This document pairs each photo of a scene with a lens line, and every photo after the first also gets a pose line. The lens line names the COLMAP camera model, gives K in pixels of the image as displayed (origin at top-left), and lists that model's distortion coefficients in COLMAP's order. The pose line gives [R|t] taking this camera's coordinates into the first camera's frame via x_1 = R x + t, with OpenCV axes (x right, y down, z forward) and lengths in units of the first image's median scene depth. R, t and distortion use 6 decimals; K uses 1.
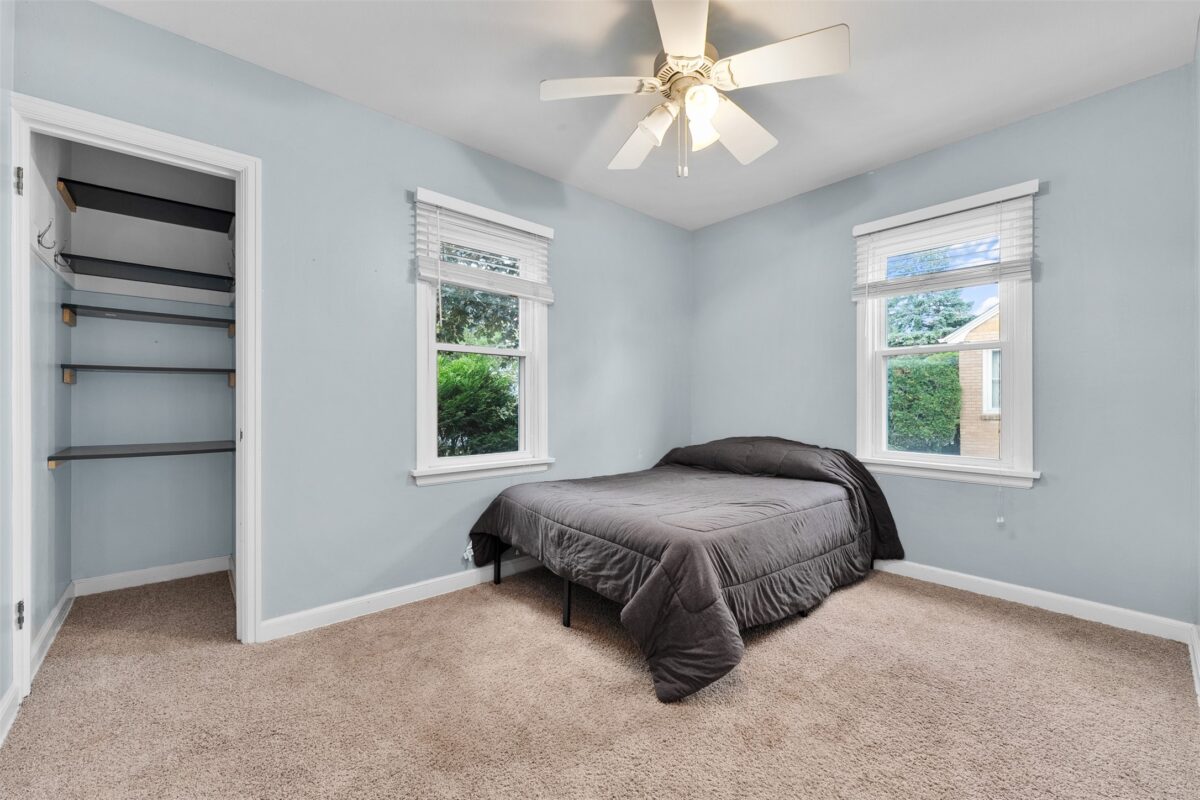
lens RADIAL K [[486.1, 0, 603.0], [0, 486.1, 401.8], [0, 0, 1]] dist [0.000601, -0.000821]
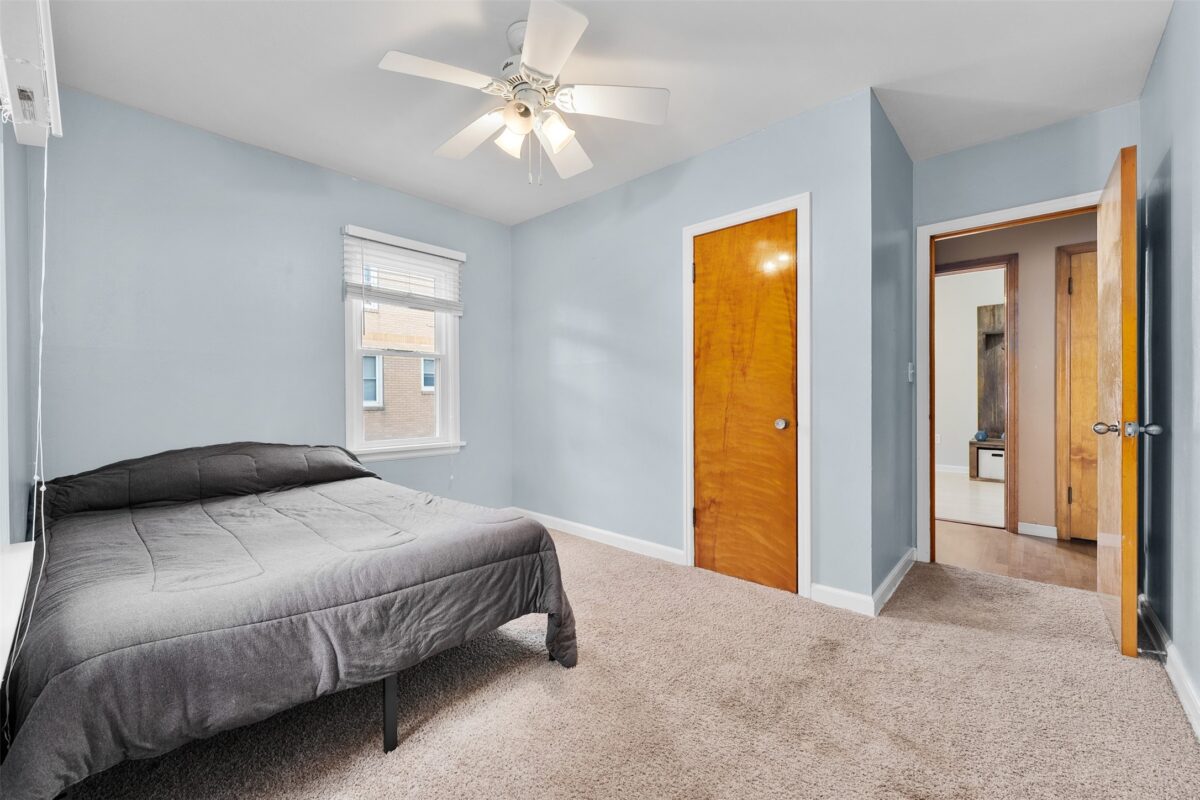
lens RADIAL K [[486.1, 0, 600.8], [0, 486.1, 393.8], [0, 0, 1]] dist [0.000601, -0.000821]
pose [[-0.125767, 0.003188, 0.992055, -0.772289], [0.000716, 0.999995, -0.003123, -0.003170], [-0.992060, 0.000317, -0.125769, 0.836476]]
